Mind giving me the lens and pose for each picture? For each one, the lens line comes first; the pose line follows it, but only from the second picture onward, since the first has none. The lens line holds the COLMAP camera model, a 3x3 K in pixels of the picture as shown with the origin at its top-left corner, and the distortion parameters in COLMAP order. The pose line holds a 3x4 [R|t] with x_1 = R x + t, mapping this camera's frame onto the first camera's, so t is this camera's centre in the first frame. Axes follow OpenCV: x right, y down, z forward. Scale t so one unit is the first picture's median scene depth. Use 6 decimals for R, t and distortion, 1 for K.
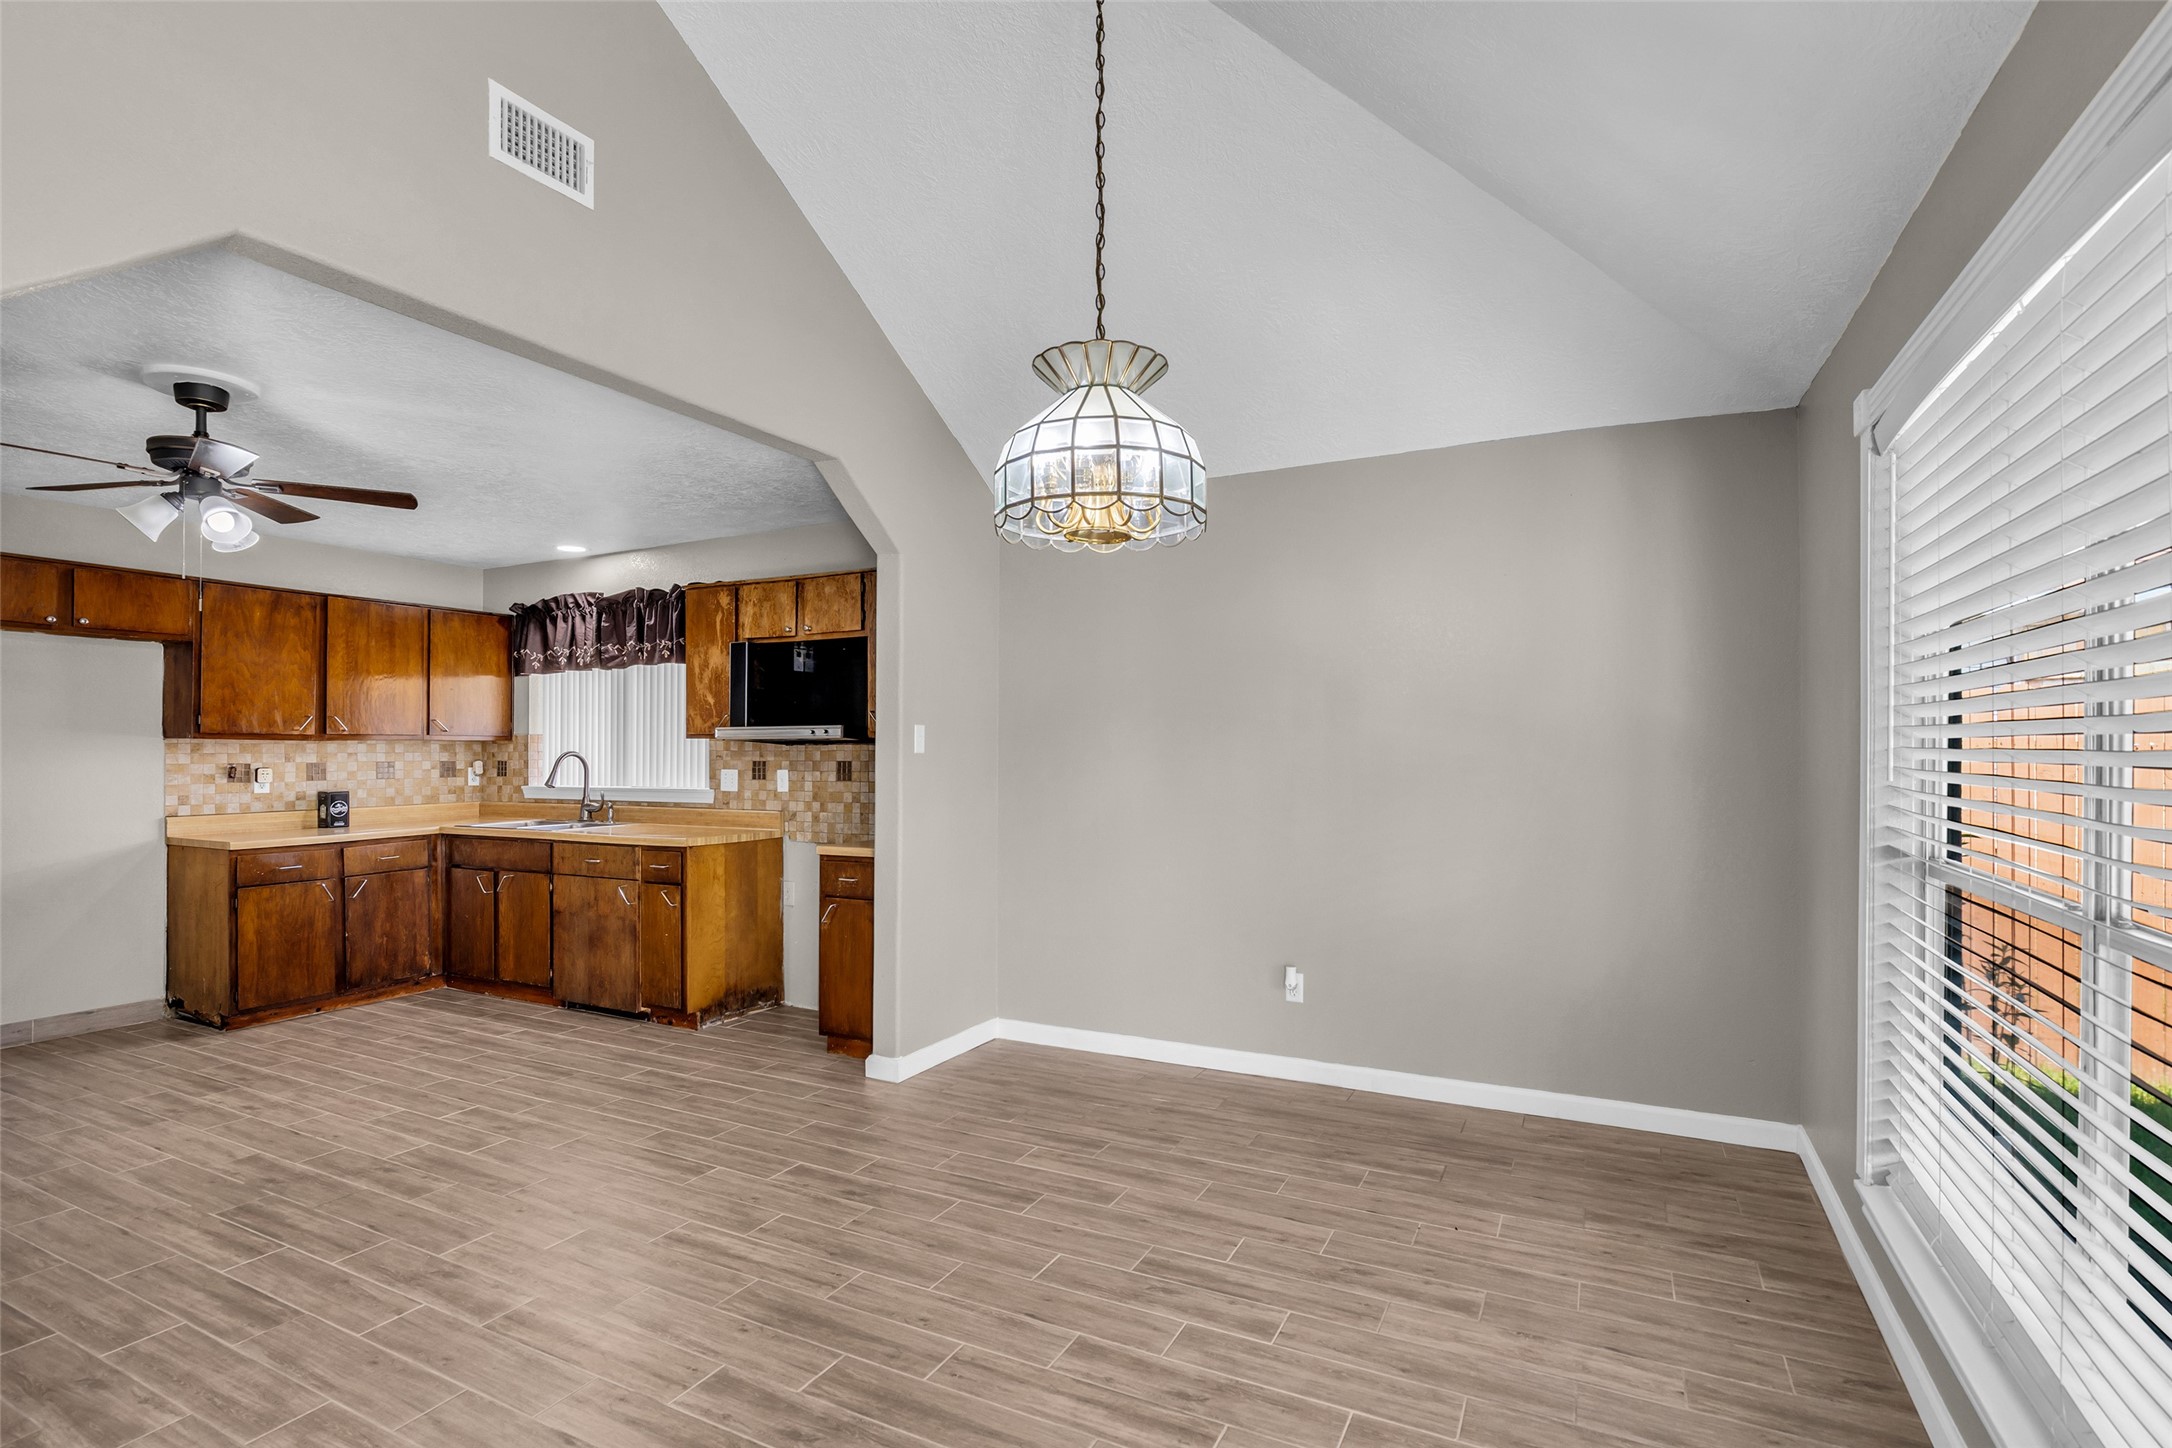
lens RADIAL K [[1029.0, 0, 1092.0], [0, 1029.0, 739.1], [0, 0, 1]] dist [-0.017537, 0.004083]
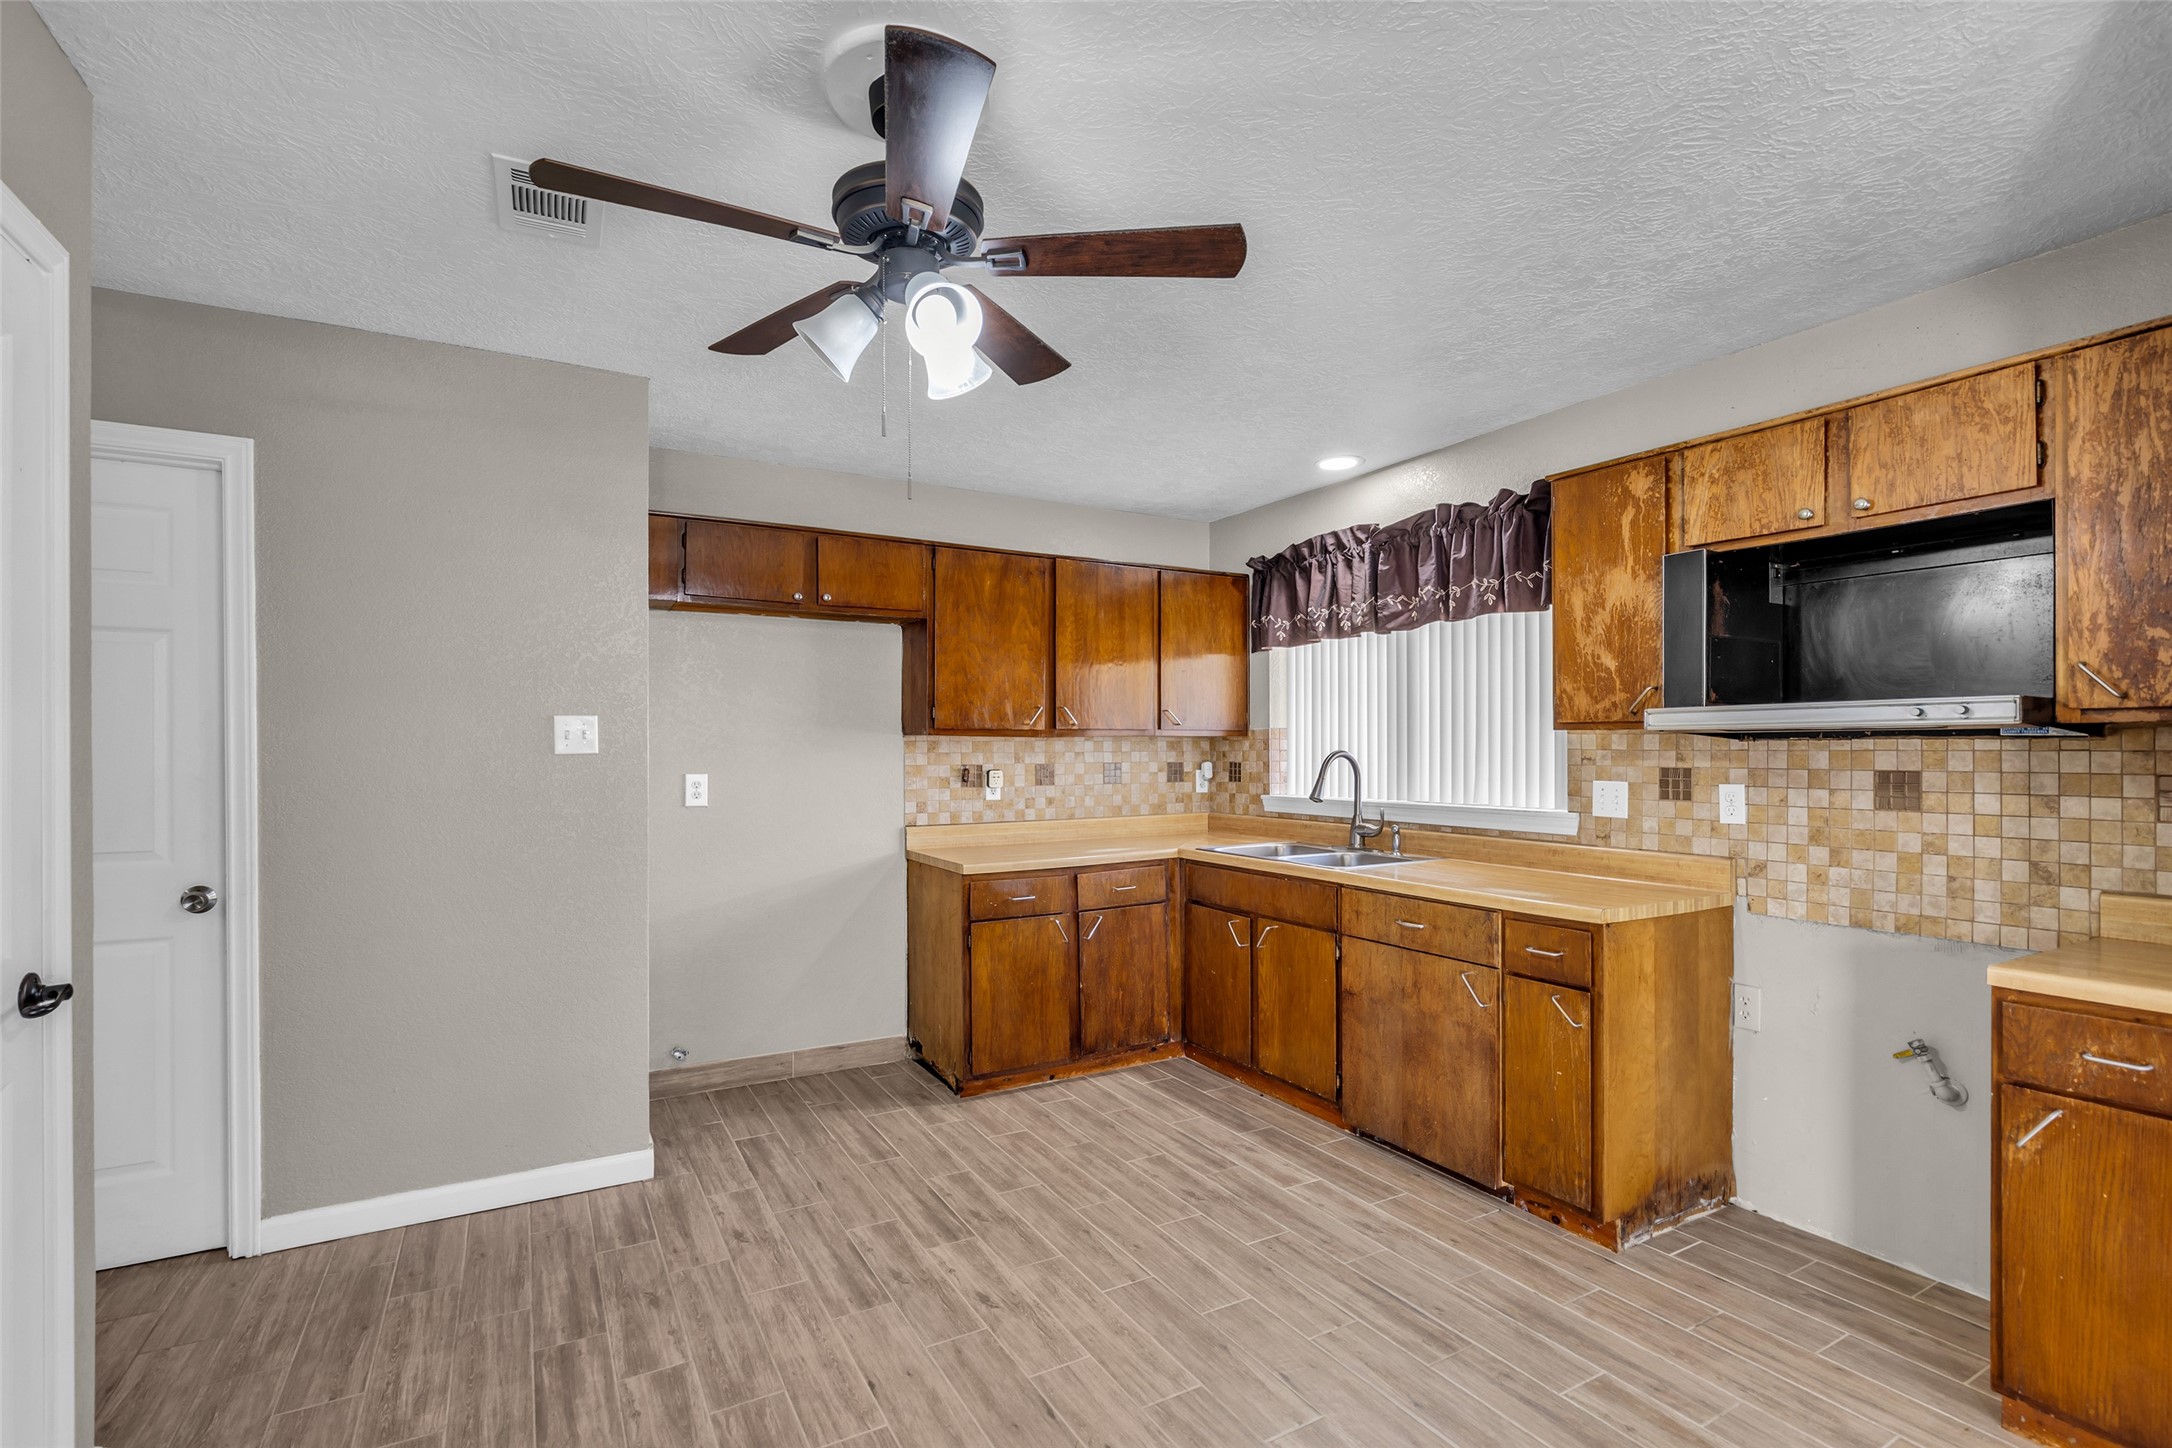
lens RADIAL K [[1003.4, 0, 1093.1], [0, 1003.4, 746.6], [0, 0, 1]] dist [-0.012216, 0.000651]
pose [[0.837005, -0.000758, -0.547195, -0.306061], [0.006651, 0.999939, 0.008788, 0.002254], [0.547155, -0.010995, 0.836959, 0.368564]]
